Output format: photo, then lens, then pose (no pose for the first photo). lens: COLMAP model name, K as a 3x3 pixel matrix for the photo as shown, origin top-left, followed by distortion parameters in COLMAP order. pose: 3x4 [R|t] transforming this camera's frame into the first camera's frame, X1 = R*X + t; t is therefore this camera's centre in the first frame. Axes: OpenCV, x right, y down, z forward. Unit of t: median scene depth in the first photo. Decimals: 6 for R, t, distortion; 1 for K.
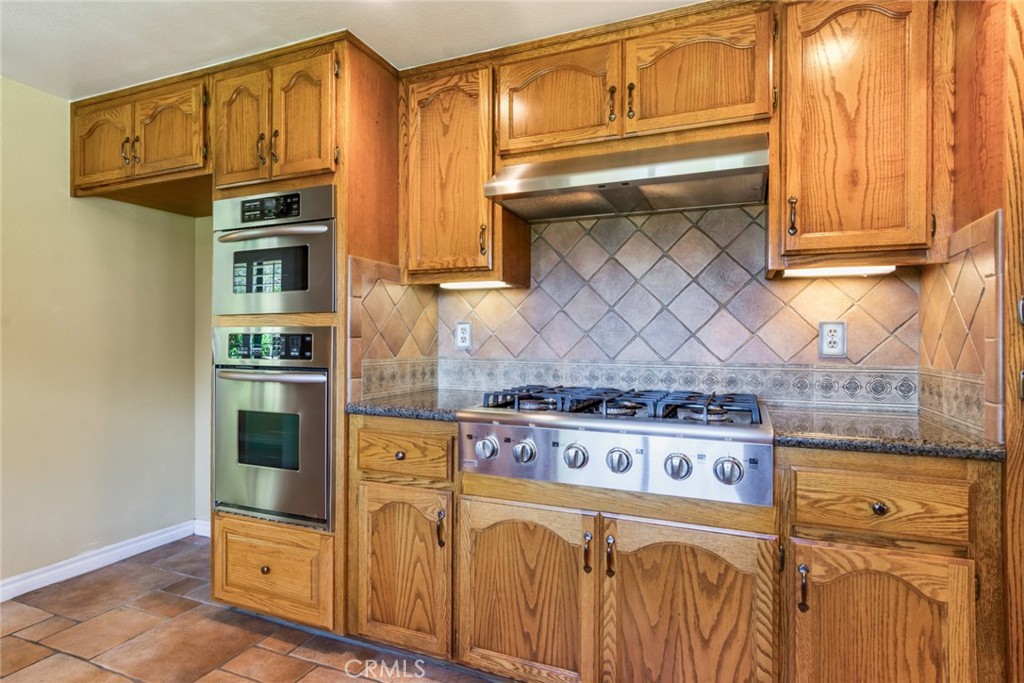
lens RADIAL K [[550.7, 0, 512.9], [0, 550.7, 336.3], [0, 0, 1]] dist [0.005073, -0.004604]
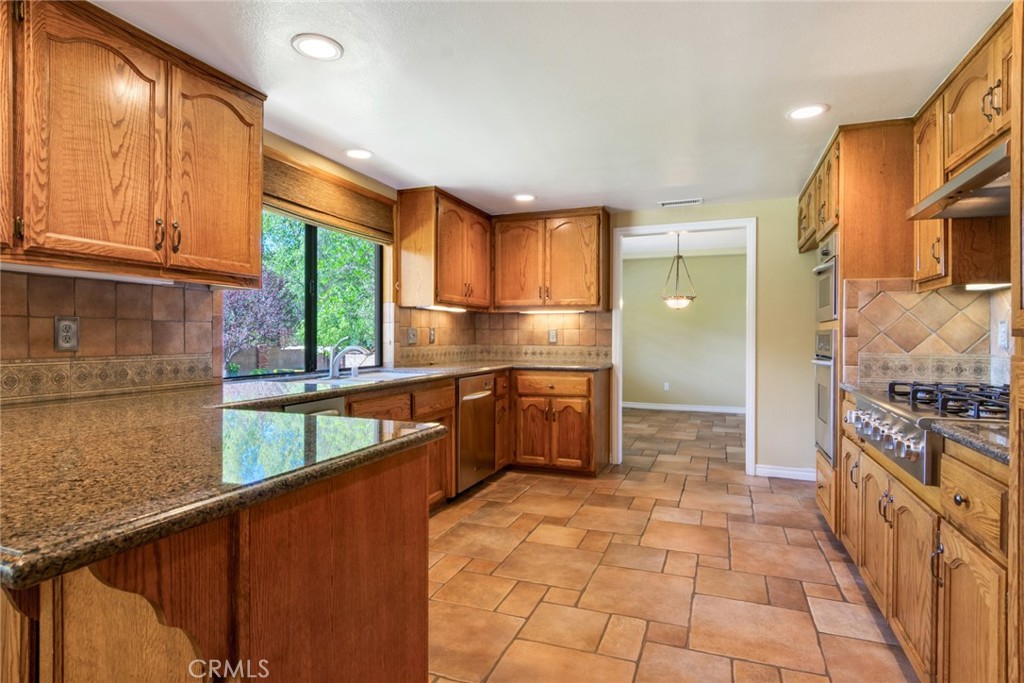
lens RADIAL K [[550.7, 0, 508.4], [0, 550.7, 337.7], [0, 0, 1]] dist [0.005073, -0.004604]
pose [[0.029901, -0.000088, -0.999553, 1.040483], [0.000199, 1.000000, -0.000082, 0.005006], [0.999553, -0.000196, 0.029901, 0.074787]]
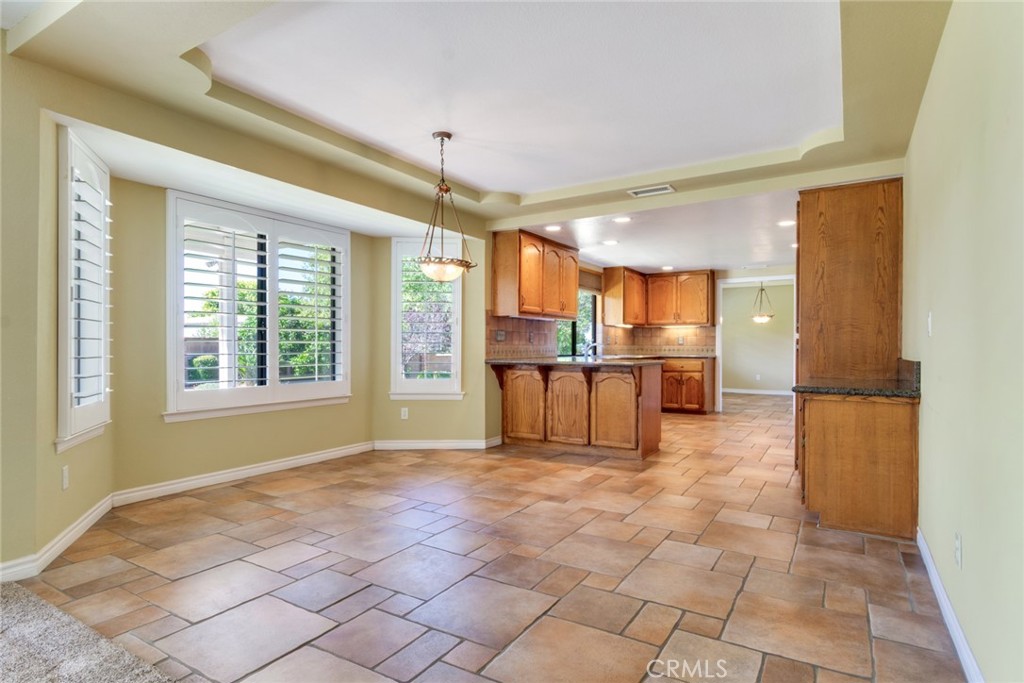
lens RADIAL K [[550.7, 0, 502.4], [0, 550.7, 348.7], [0, 0, 1]] dist [0.005073, -0.004604]
pose [[-0.158540, 0.001138, -0.987352, 3.064602], [0.001027, 0.999999, 0.000988, 0.057092], [0.987352, -0.000857, -0.158541, -0.344725]]
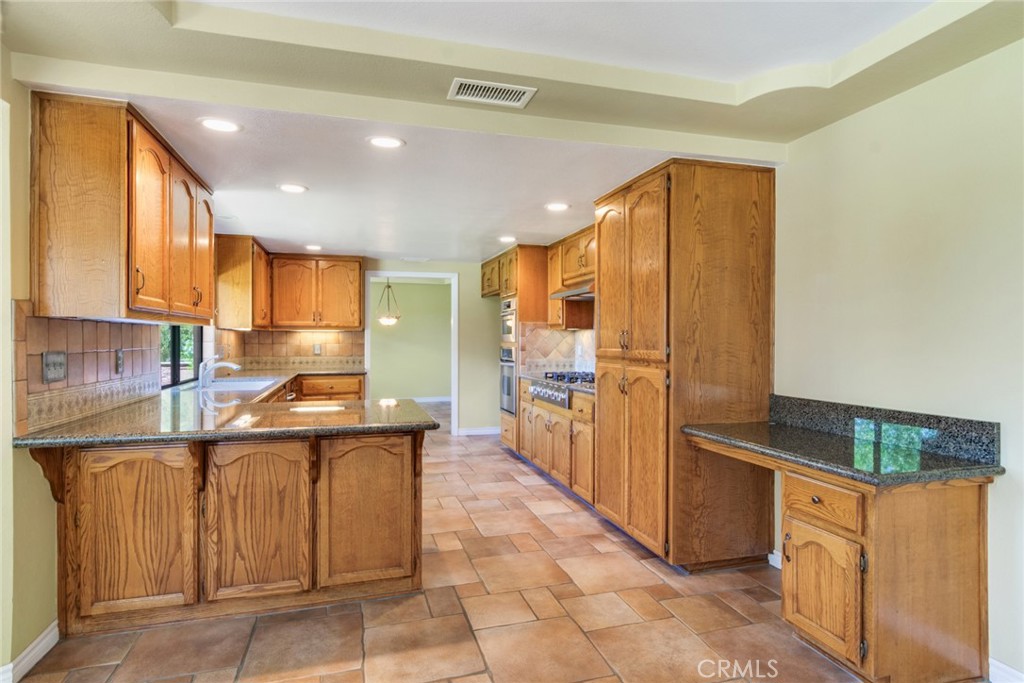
lens RADIAL K [[550.7, 0, 515.6], [0, 550.7, 341.8], [0, 0, 1]] dist [0.005073, -0.004604]
pose [[0.641246, 0.002380, -0.767332, 1.750428], [0.003109, 0.999979, 0.005700, -0.056412], [0.767329, -0.006041, 0.641225, -0.790468]]
